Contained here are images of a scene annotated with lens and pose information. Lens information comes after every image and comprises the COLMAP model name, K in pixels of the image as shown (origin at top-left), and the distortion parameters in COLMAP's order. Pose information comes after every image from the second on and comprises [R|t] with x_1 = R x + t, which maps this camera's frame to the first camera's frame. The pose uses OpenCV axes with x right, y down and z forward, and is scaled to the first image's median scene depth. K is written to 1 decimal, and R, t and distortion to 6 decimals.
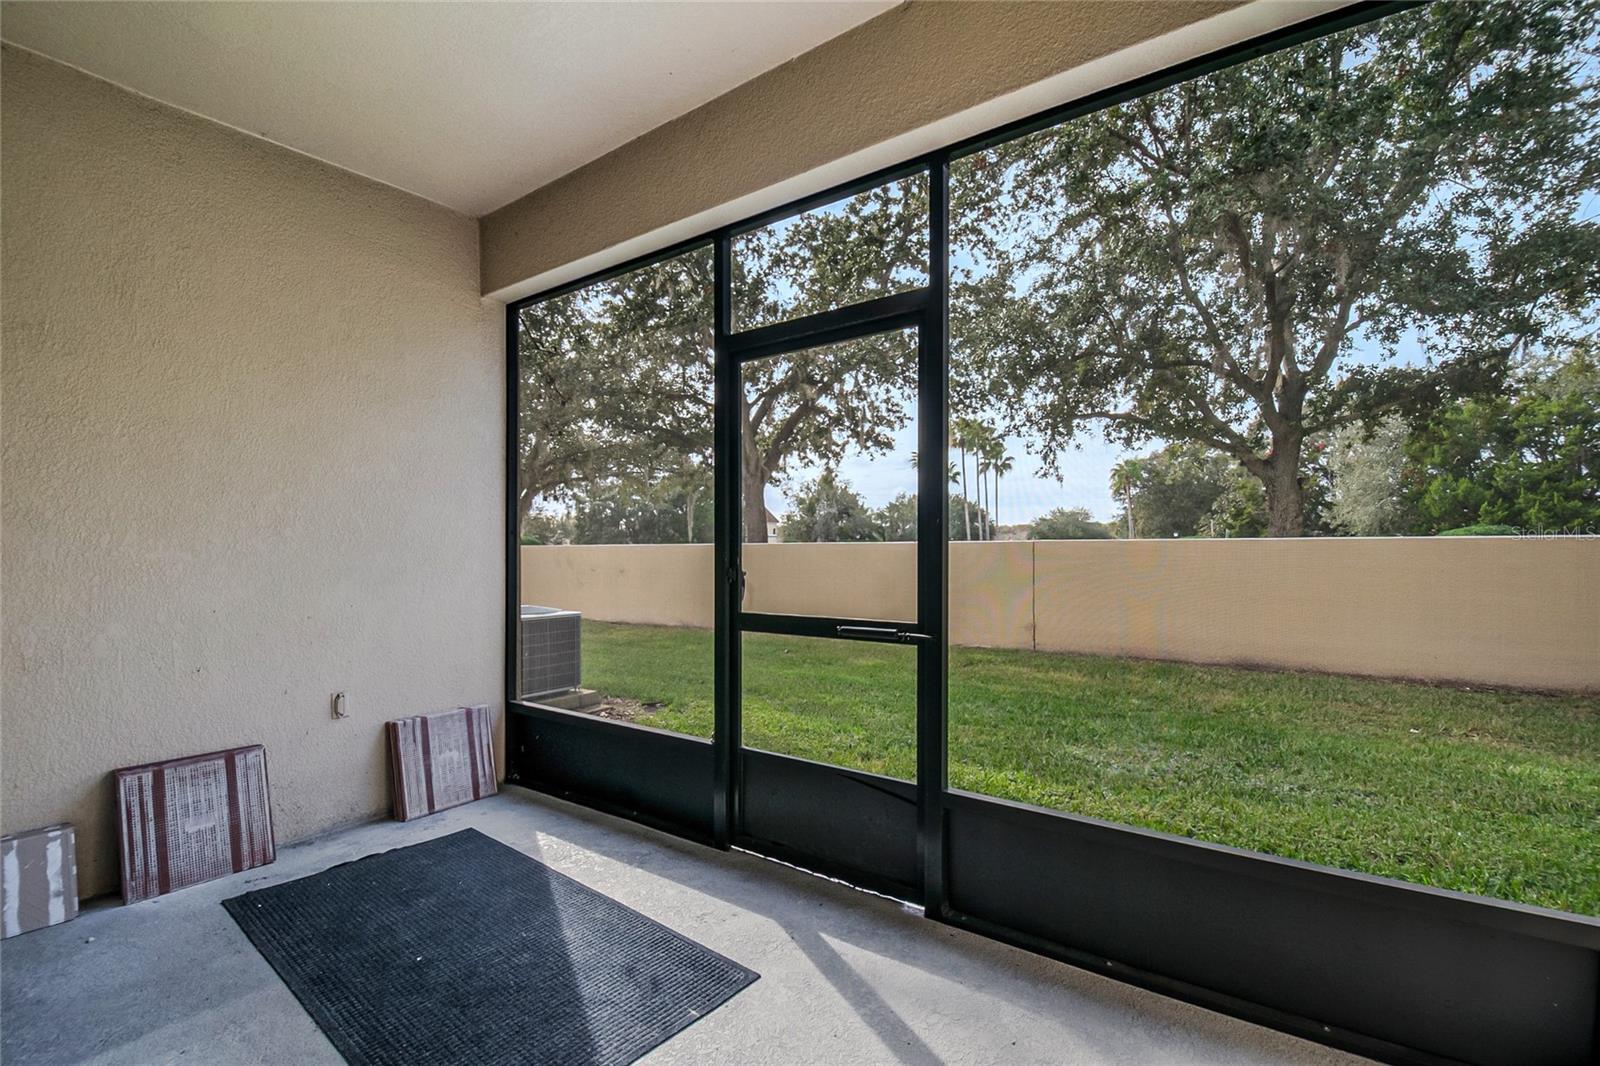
lens RADIAL K [[698.5, 0, 821.7], [0, 698.5, 545.3], [0, 0, 1]] dist [0.034978, -0.025166]
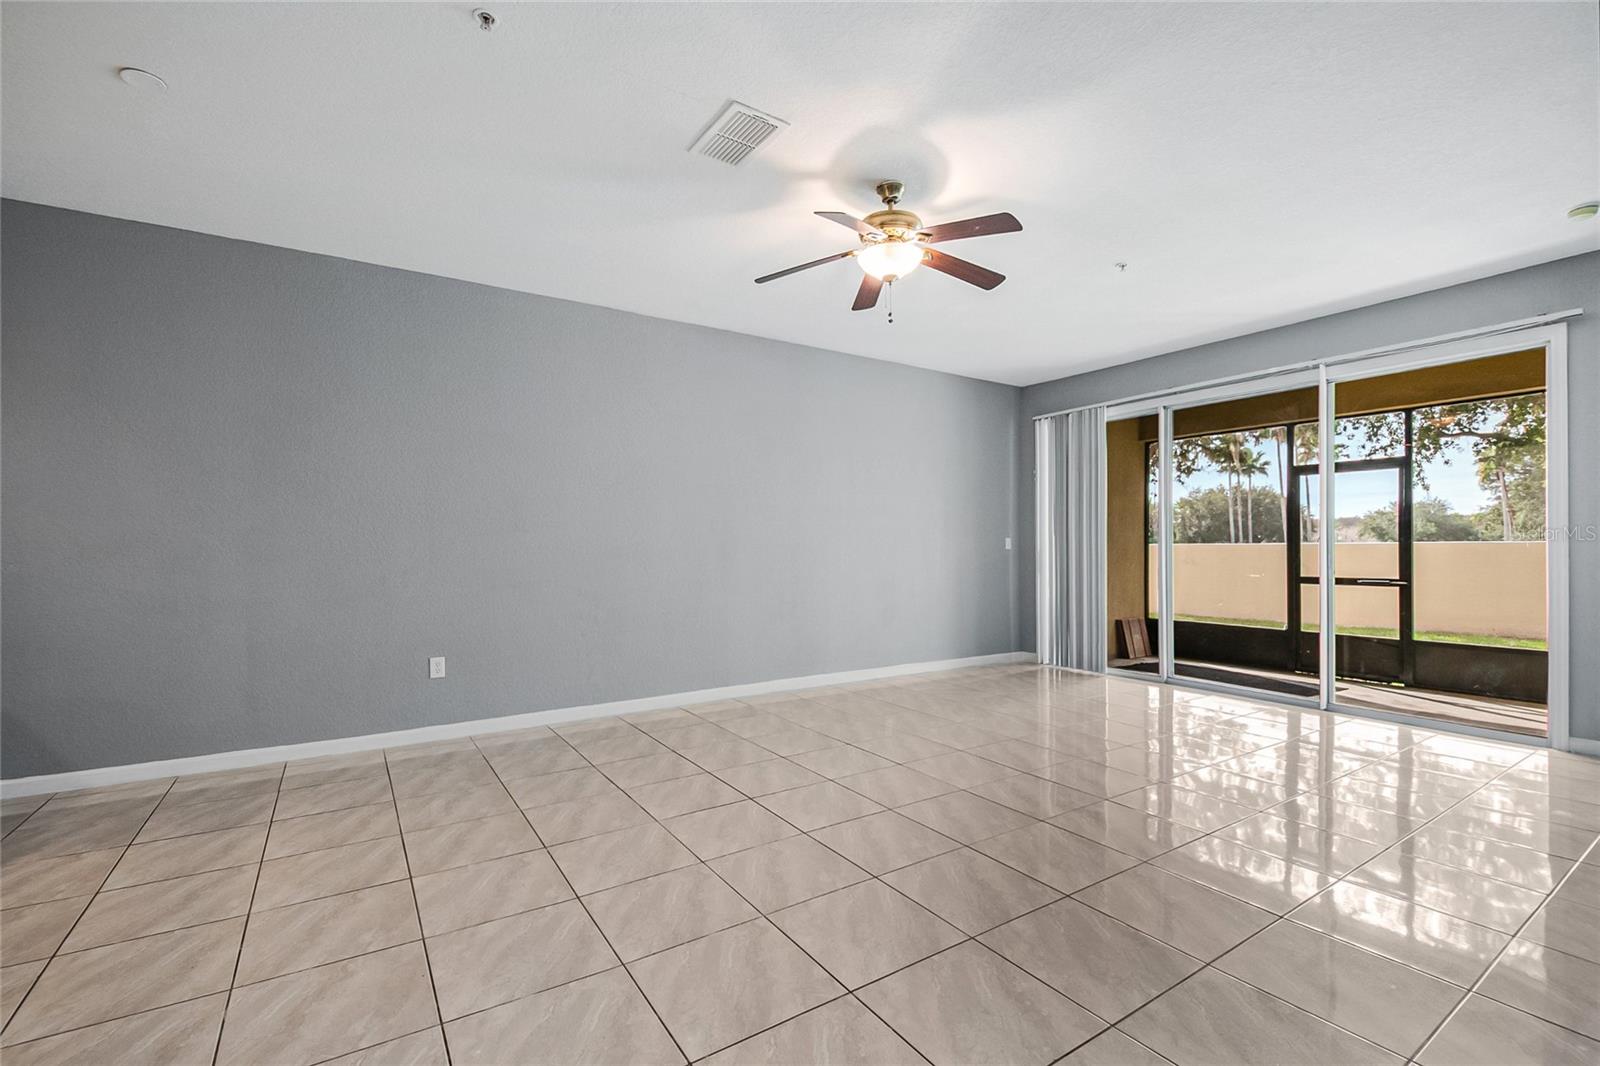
lens RADIAL K [[698.5, 0, 821.7], [0, 698.5, 545.3], [0, 0, 1]] dist [0.034978, -0.025166]
pose [[0.937231, 0.000847, -0.348708, -0.095316], [0.000409, 0.999994, 0.003529, -0.002949], [0.348708, -0.003451, 0.937225, -0.223222]]
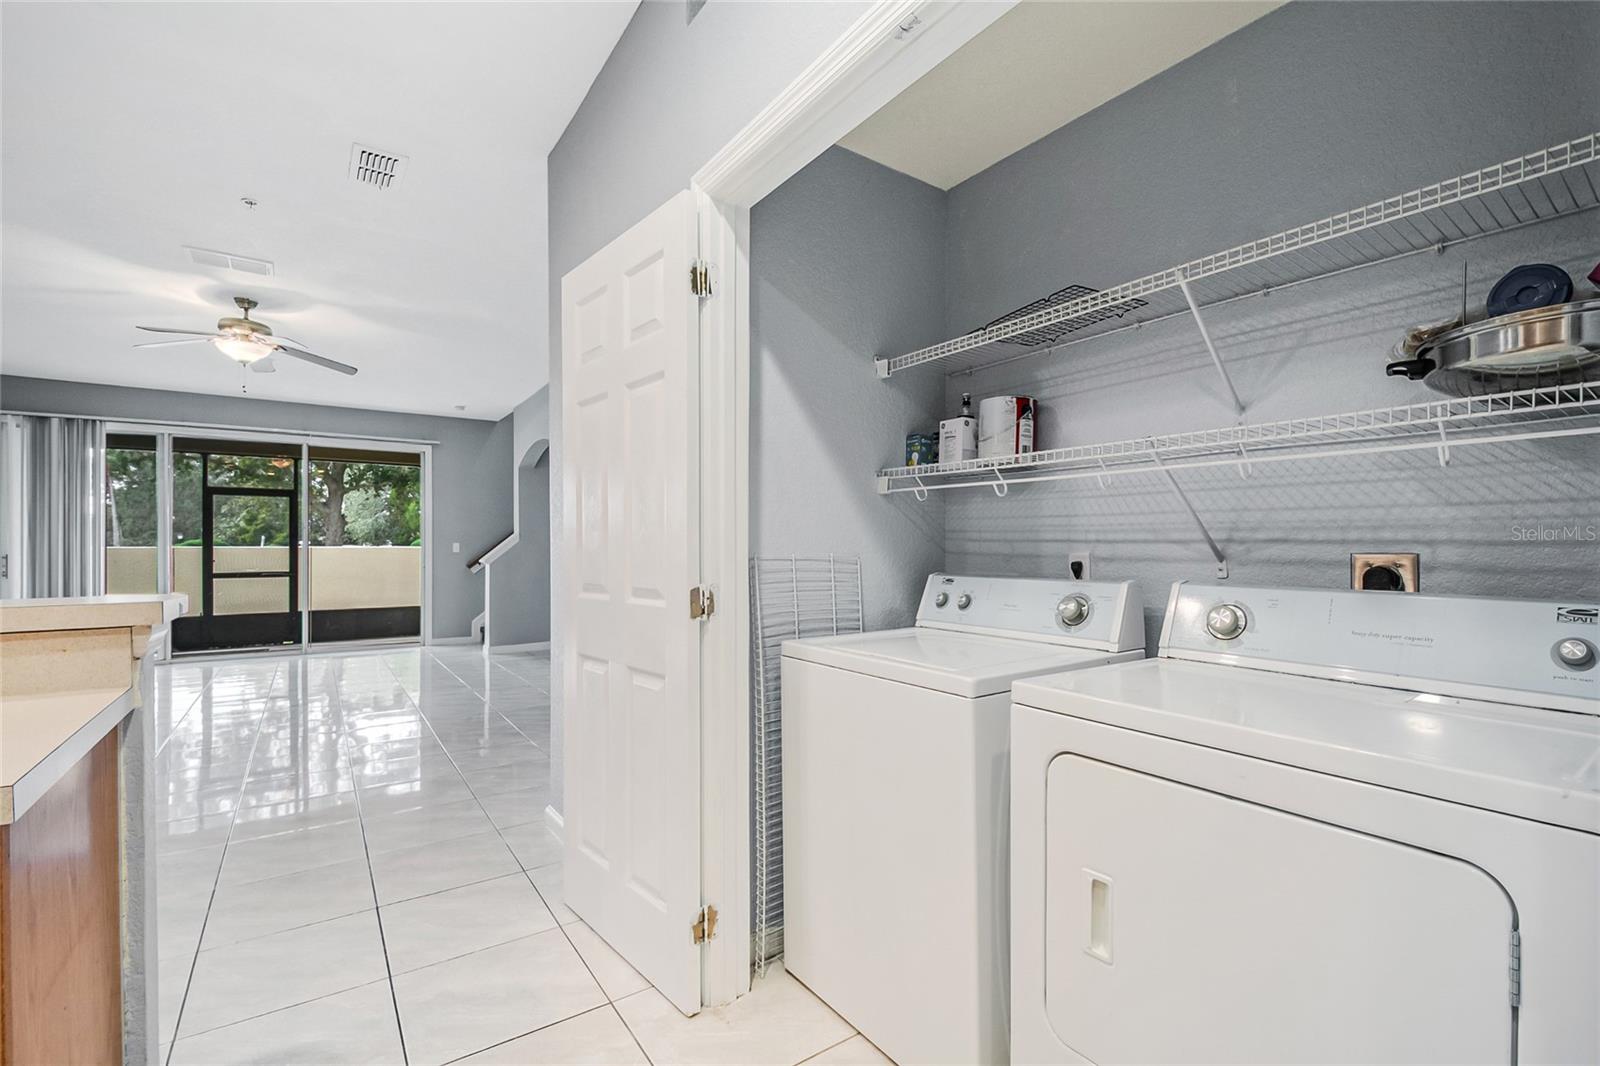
lens RADIAL K [[704.8, 0, 804.0], [0, 704.8, 546.2], [0, 0, 1]] dist [0.000518, -0.008242]
pose [[0.344577, 0.006575, 0.938735, -0.250119], [-0.003609, 0.999977, -0.005680, -0.002216], [-0.938751, -0.001430, 0.344593, -0.301437]]
